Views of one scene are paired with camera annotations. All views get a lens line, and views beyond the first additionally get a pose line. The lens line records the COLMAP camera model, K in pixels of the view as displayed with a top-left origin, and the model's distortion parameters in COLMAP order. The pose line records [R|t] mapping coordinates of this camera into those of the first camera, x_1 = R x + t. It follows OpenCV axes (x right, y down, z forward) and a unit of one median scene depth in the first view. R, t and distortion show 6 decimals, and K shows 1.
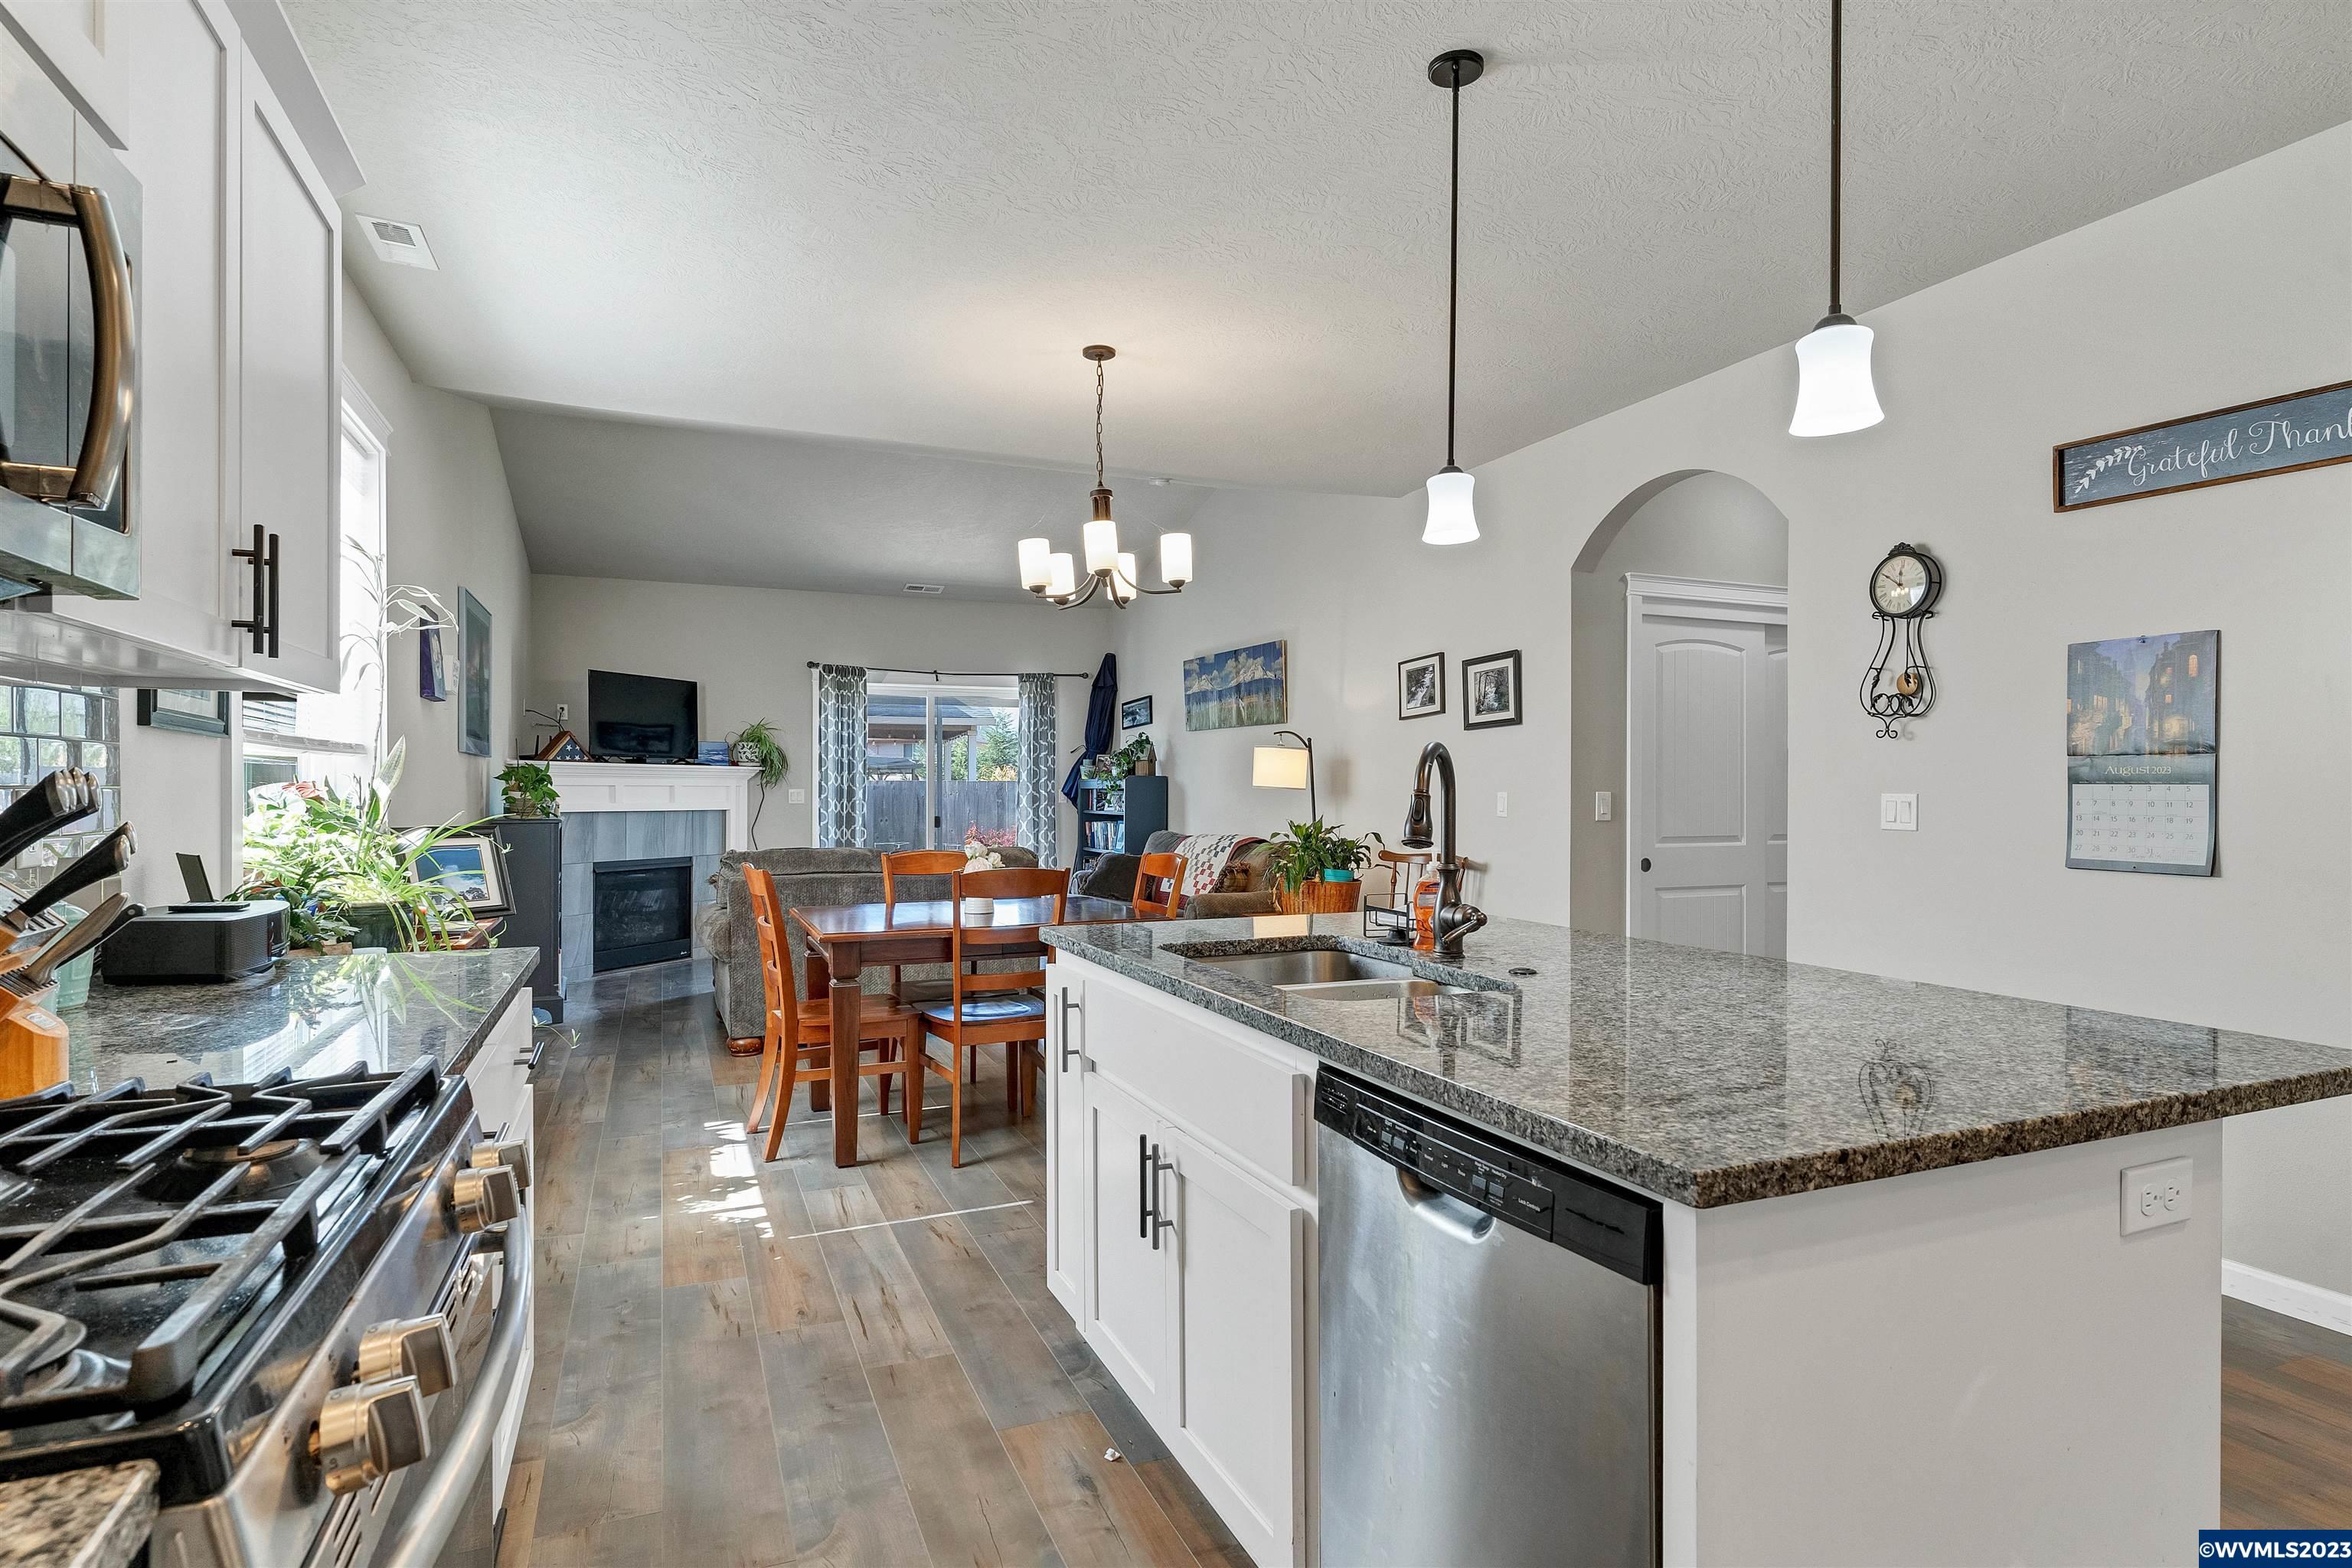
lens RADIAL K [[1195.5, 0, 1176.0], [0, 1195.5, 784.0], [0, 0, 1]] dist [-0.001205, 0.000342]
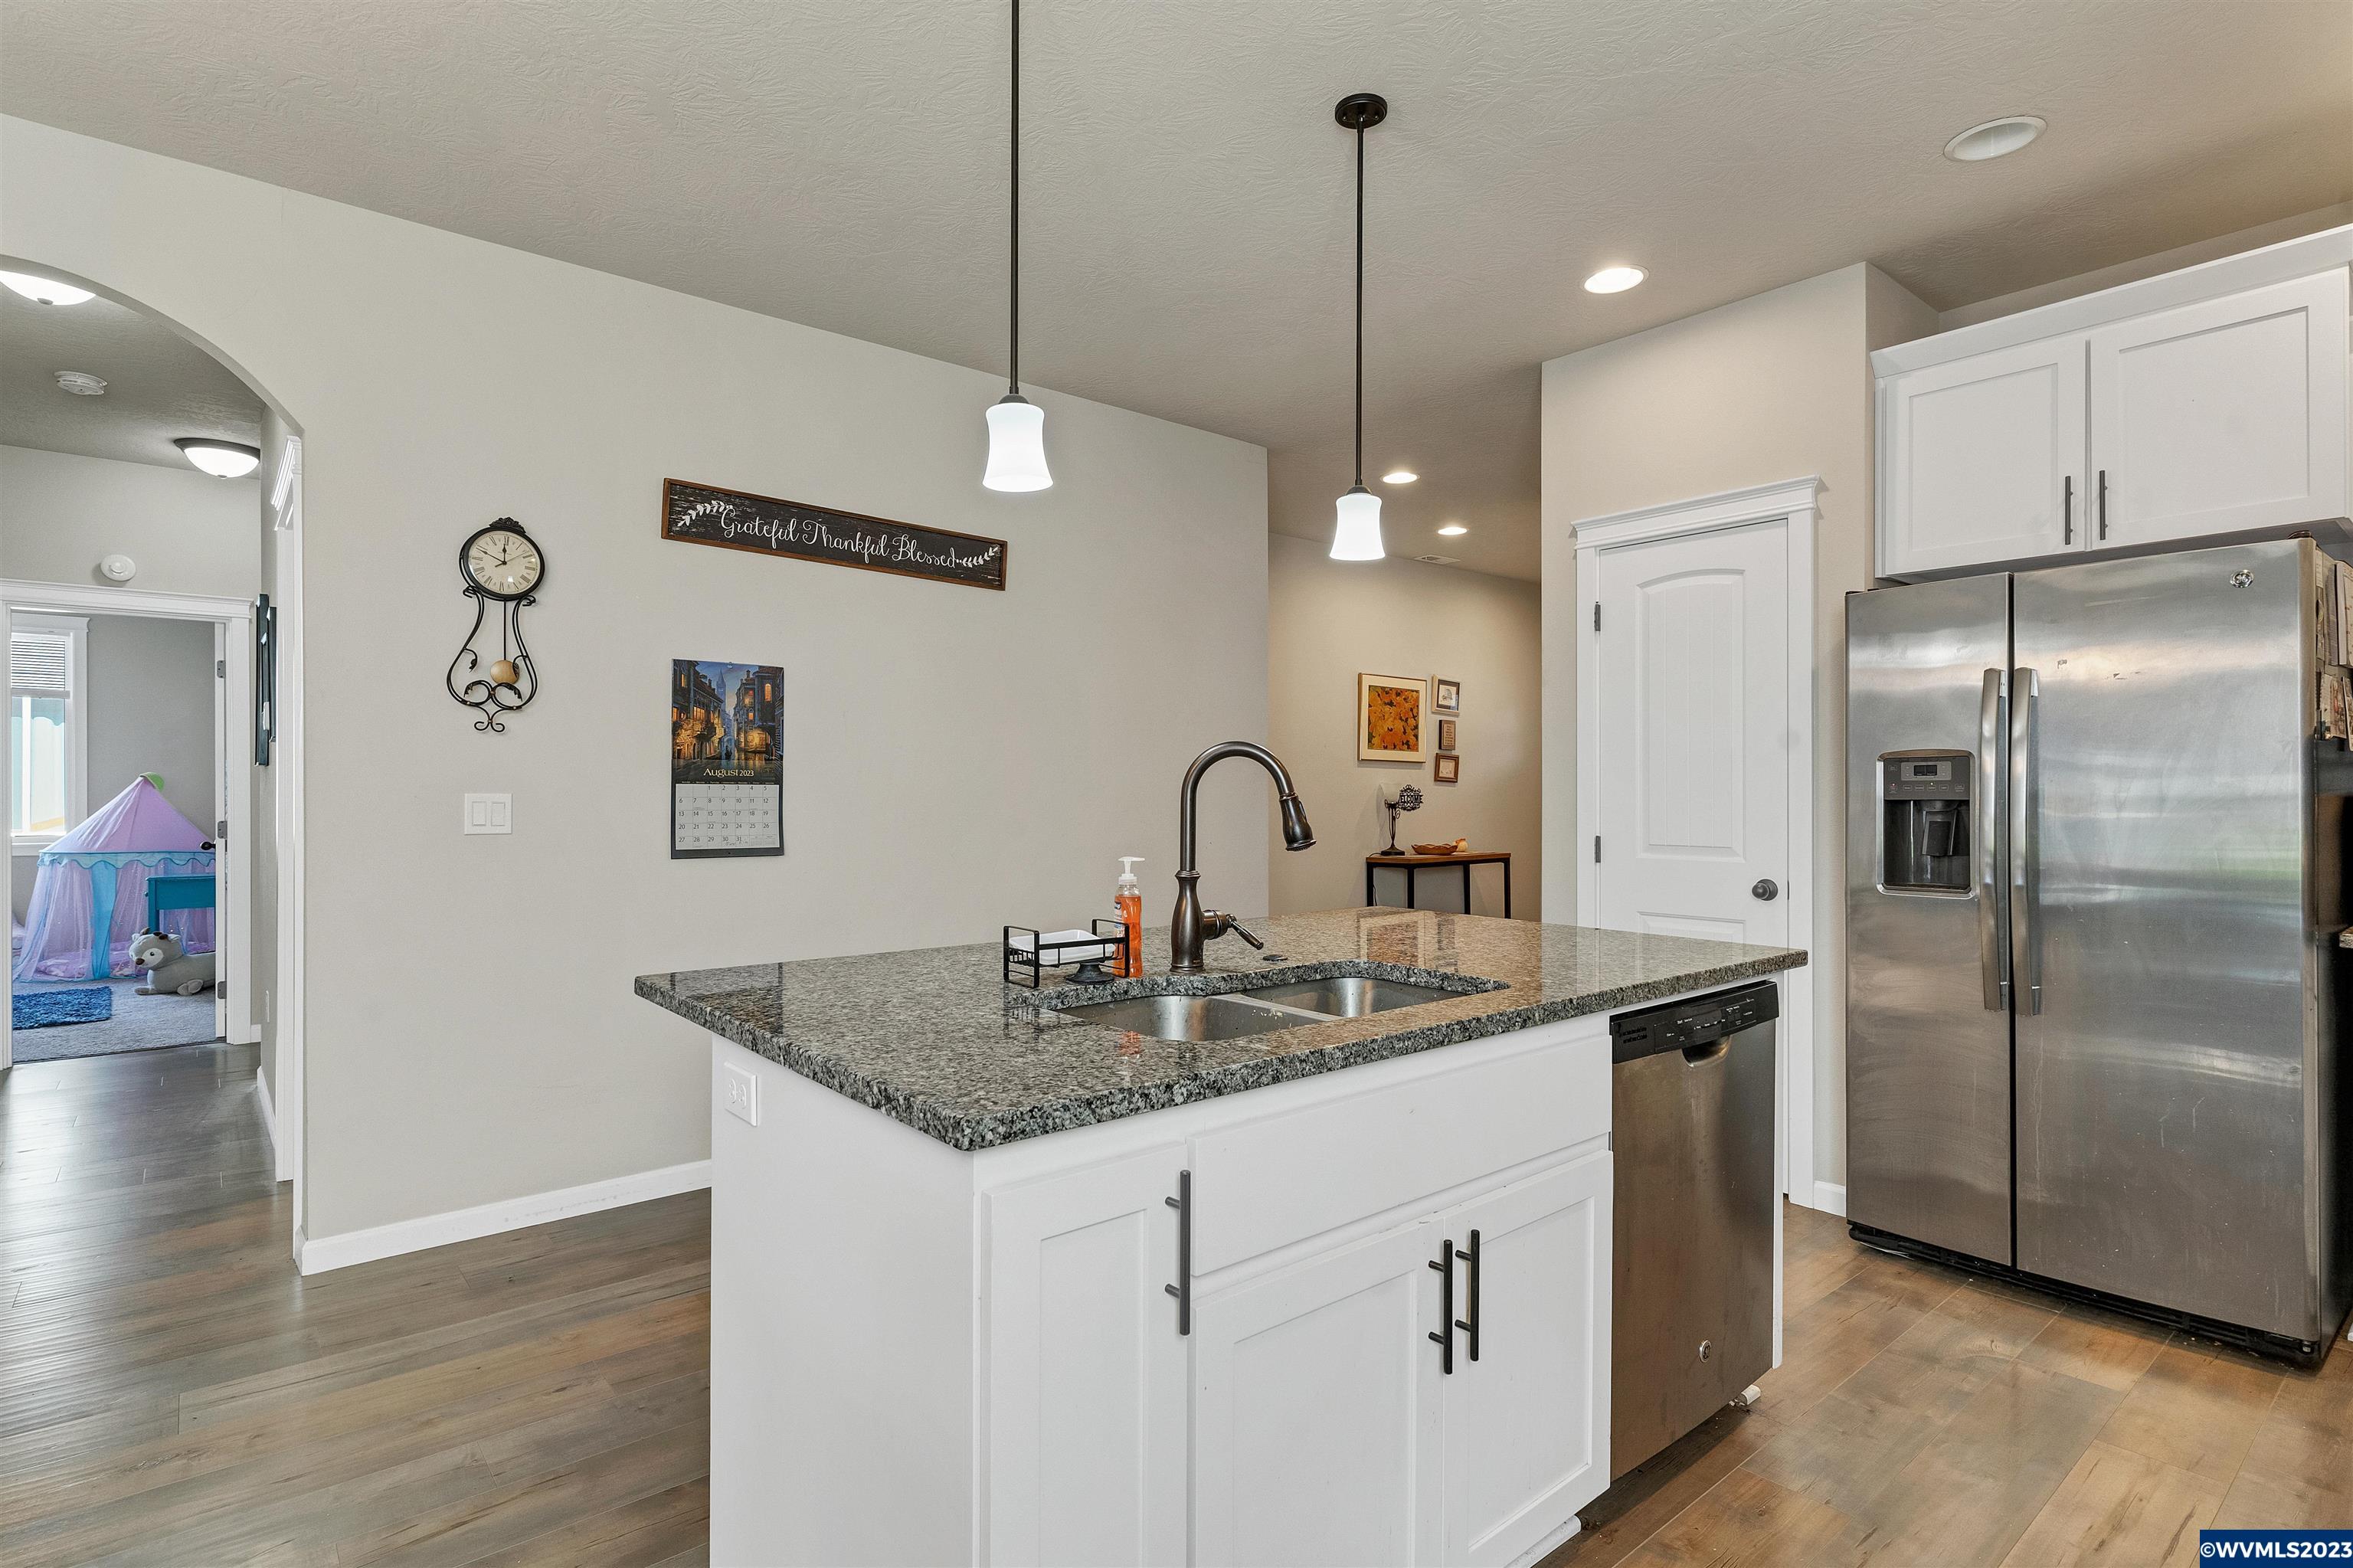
lens RADIAL K [[1175.3, 0, 1176.5], [0, 1175.3, 784.0], [0, 0, 1]] dist [-0.000292, -0.036604]
pose [[-0.290459, 0.002650, 0.956884, -0.432926], [-0.004786, 0.999980, -0.004222, 0.002650], [-0.956876, -0.005806, -0.290440, 0.849248]]
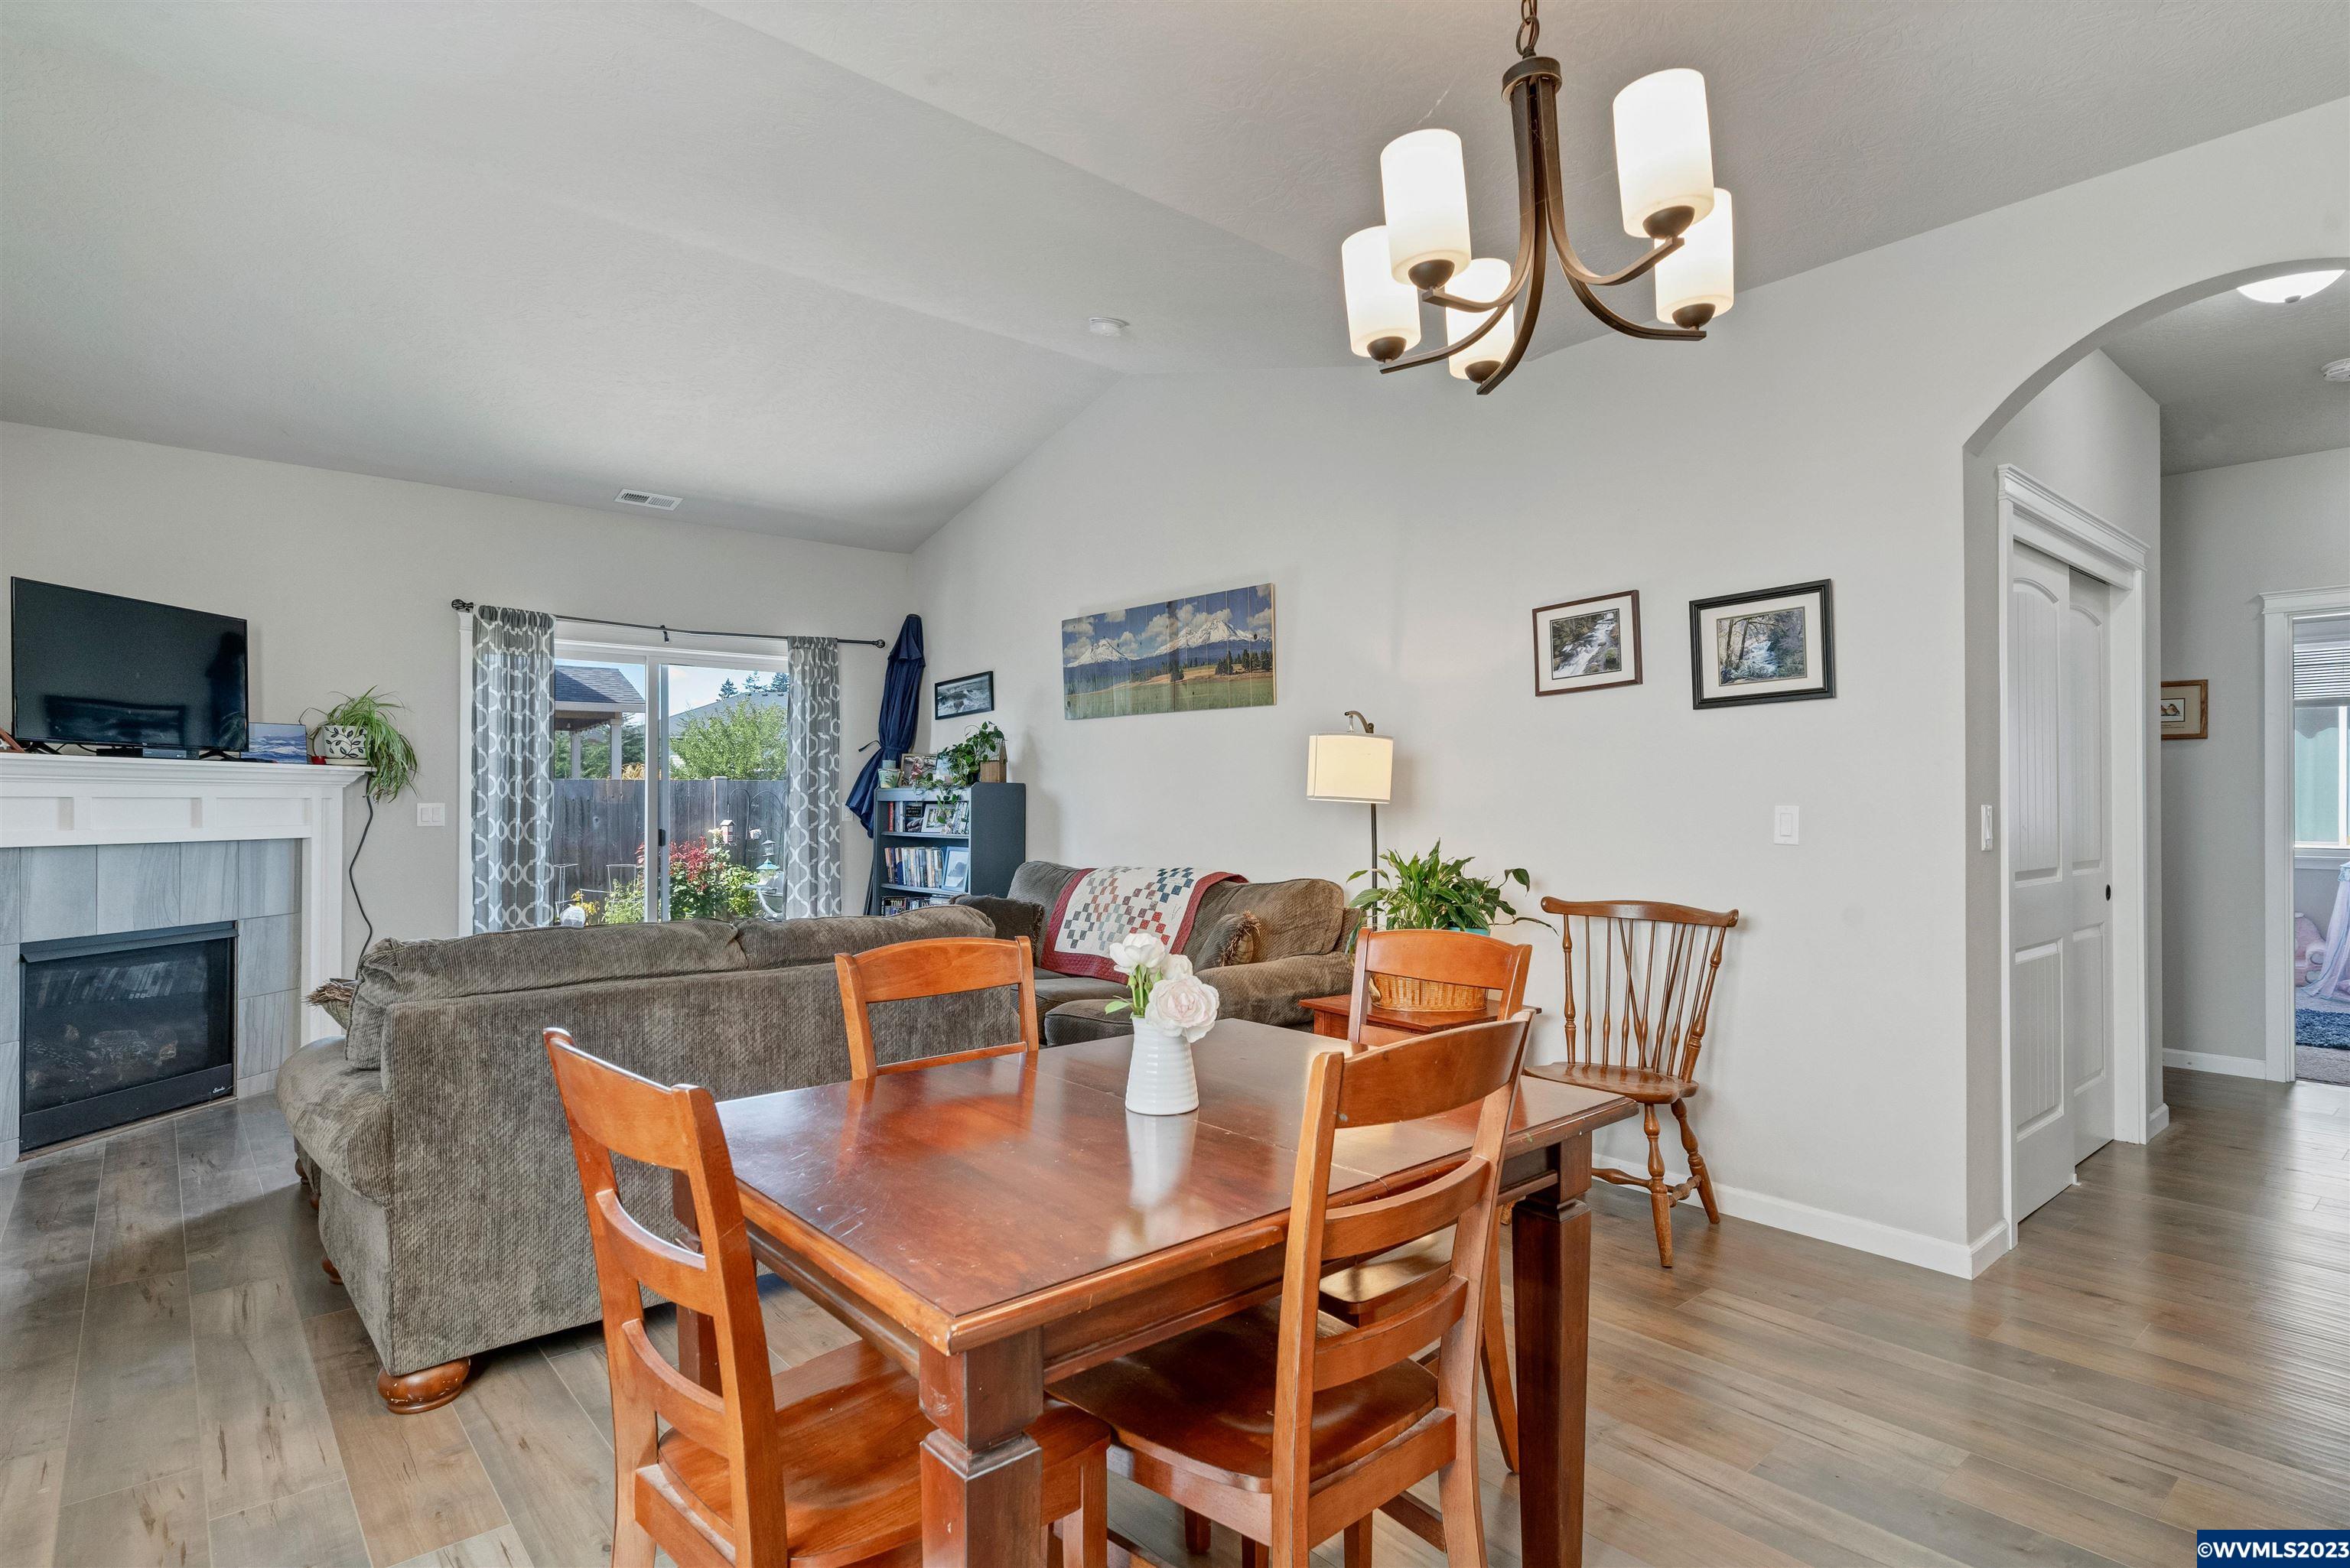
lens RADIAL K [[1194.4, 0, 1175.0], [0, 1194.4, 784.0], [0, 0, 1]] dist [-0.001205, 0.000342]
pose [[0.954117, 0.001709, 0.299428, -0.146085], [0.001162, 0.999955, -0.009409, 0.000752], [-0.299431, 0.009325, 0.954072, 0.314993]]
